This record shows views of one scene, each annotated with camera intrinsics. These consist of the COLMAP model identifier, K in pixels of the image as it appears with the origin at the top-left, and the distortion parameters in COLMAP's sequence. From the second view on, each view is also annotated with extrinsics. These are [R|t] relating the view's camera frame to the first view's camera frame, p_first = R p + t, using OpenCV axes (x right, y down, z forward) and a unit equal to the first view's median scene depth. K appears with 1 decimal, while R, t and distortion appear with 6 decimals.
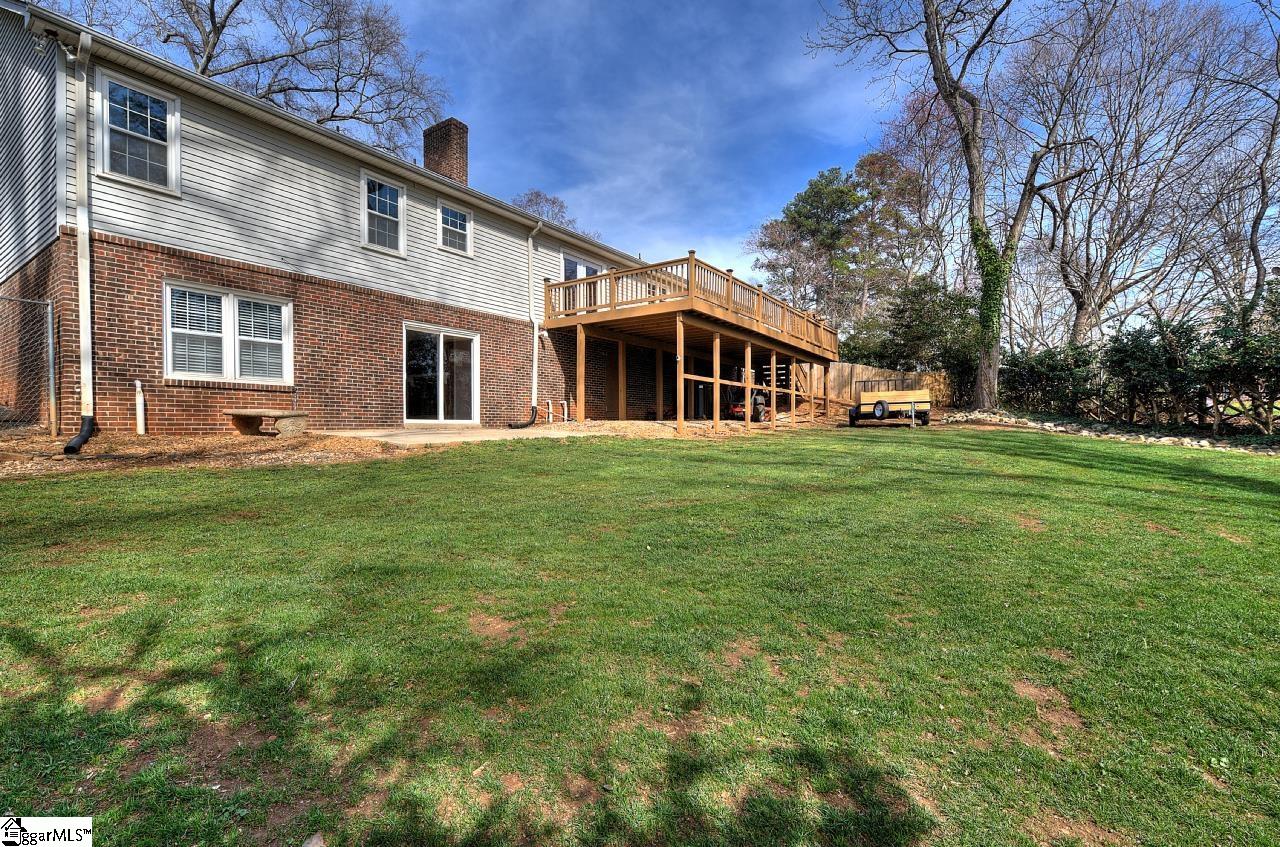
lens RADIAL K [[564.4, 0, 641.2], [0, 564.4, 423.5], [0, 0, 1]] dist [0.000255, -0.001754]
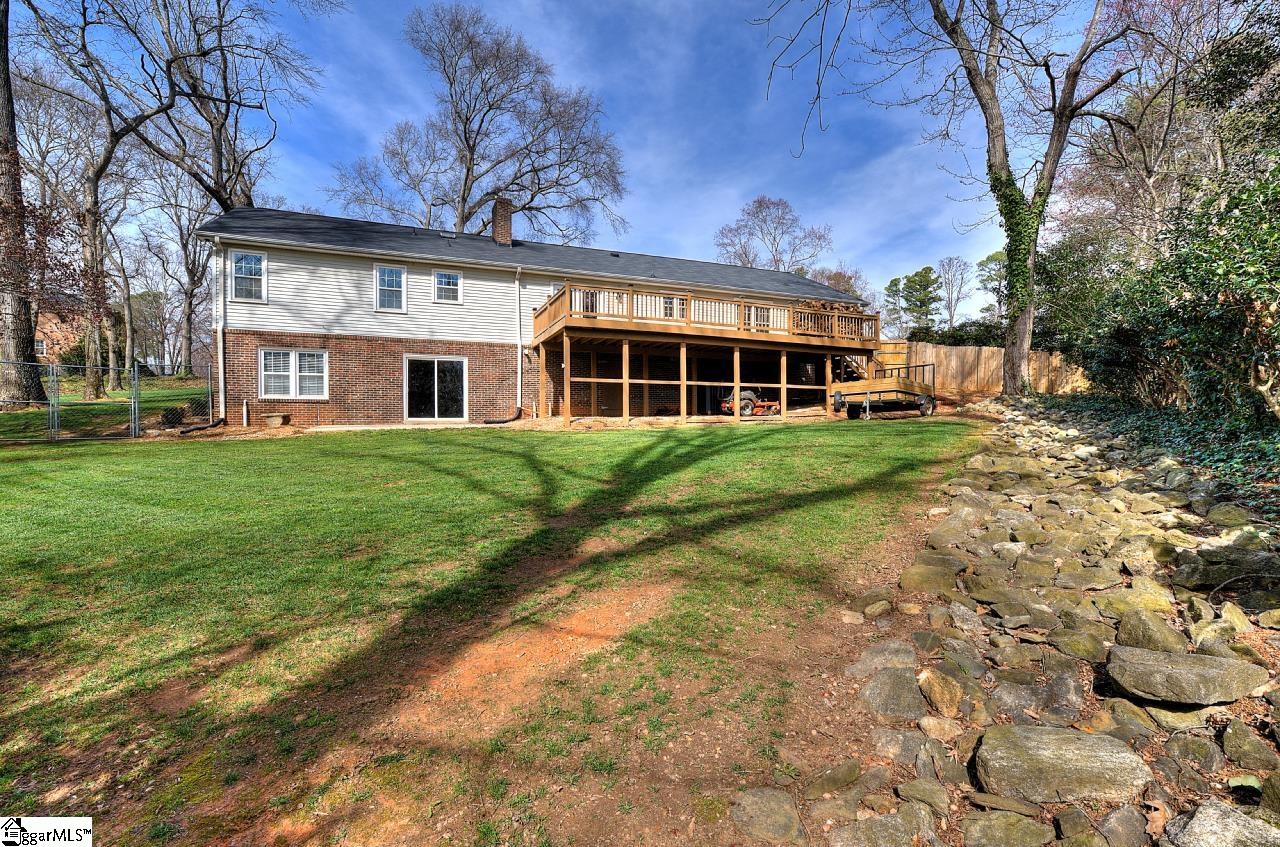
lens RADIAL K [[564.4, 0, 639.9], [0, 564.4, 423.7], [0, 0, 1]] dist [0.000255, -0.001754]
pose [[0.838712, -0.009488, -0.544493, 0.920744], [0.009002, 0.999953, -0.003559, 0.018880], [0.544501, -0.001916, 0.838758, 0.055553]]
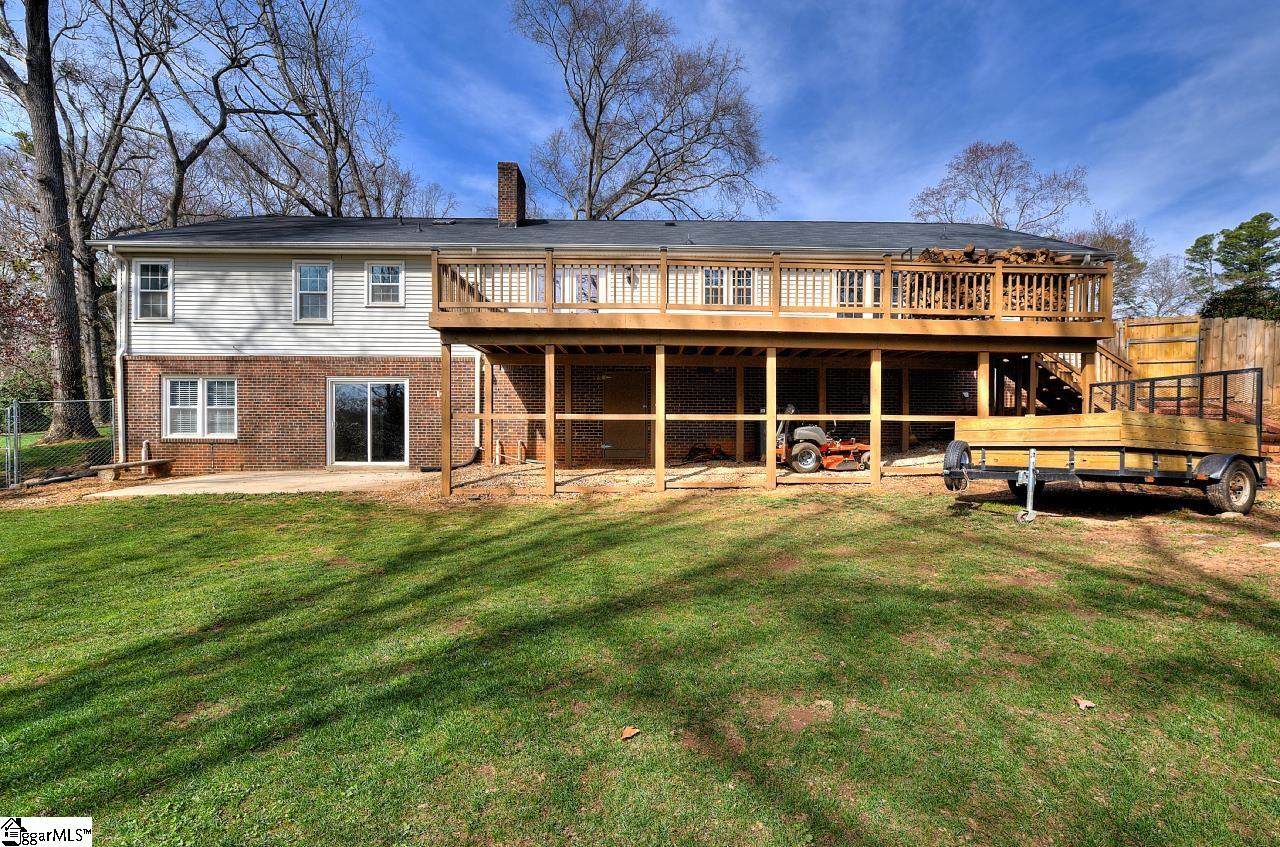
lens RADIAL K [[564.4, 0, 634.2], [0, 564.4, 433.0], [0, 0, 1]] dist [0.000255, -0.001754]
pose [[0.586589, 0.001138, -0.809884, 0.861397], [0.003784, 0.999984, 0.004146, -0.067247], [0.809876, -0.005497, 0.586576, 0.797049]]
